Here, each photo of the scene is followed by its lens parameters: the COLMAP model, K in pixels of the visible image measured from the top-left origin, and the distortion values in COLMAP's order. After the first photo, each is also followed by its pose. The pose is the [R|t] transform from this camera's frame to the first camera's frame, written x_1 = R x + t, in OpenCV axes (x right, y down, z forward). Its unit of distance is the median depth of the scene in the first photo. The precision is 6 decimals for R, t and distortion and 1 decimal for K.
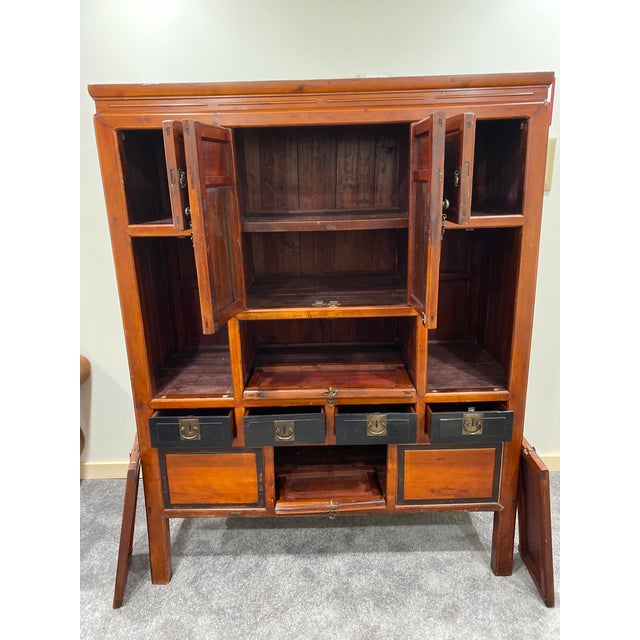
lens RADIAL K [[493.5, 0, 320.0], [0, 493.5, 320.0], [0, 0, 1]] dist [-0.001238, -0.003966]
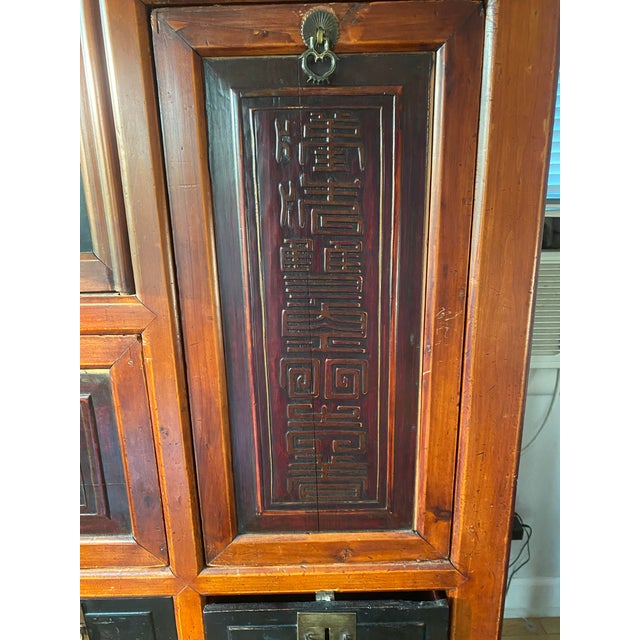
lens RADIAL K [[493.5, 0, 320.0], [0, 493.5, 320.0], [0, 0, 1]] dist [-0.001238, -0.003966]
pose [[0.999931, 0.008470, 0.008101, 0.270414], [-0.008325, 0.999806, -0.017837, -0.010947], [-0.008250, 0.017768, 0.999808, 0.621528]]
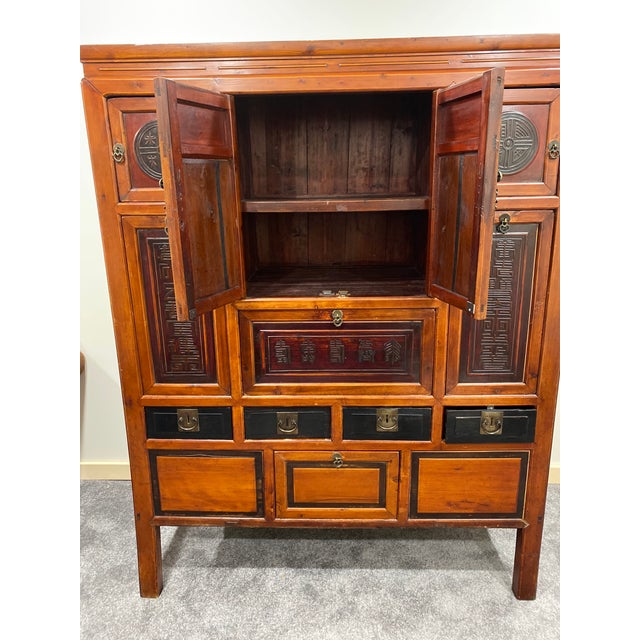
lens RADIAL K [[492.6, 0, 317.5], [0, 492.6, 318.5], [0, 0, 1]] dist [-0.004890, -0.001010]
pose [[0.999523, 0.016994, -0.025770, 0.004441], [-0.017245, 0.999806, -0.009537, 0.019800], [0.025603, 0.009977, 0.999622, 0.089962]]
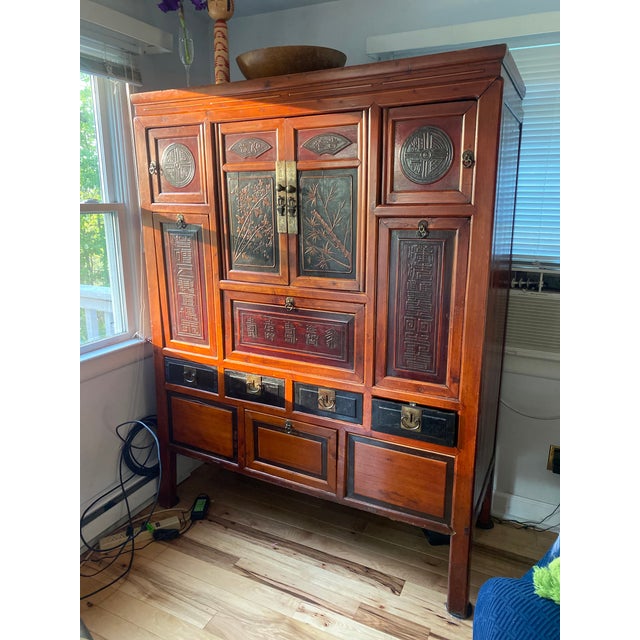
lens RADIAL K [[493.5, 0, 320.0], [0, 493.5, 320.0], [0, 0, 1]] dist [-0.001238, -0.003966]
pose [[0.891603, 0.135301, -0.432132, 0.489787], [-0.150391, 0.988626, -0.000756, 0.033819], [0.427114, 0.065663, 0.901810, 0.058761]]
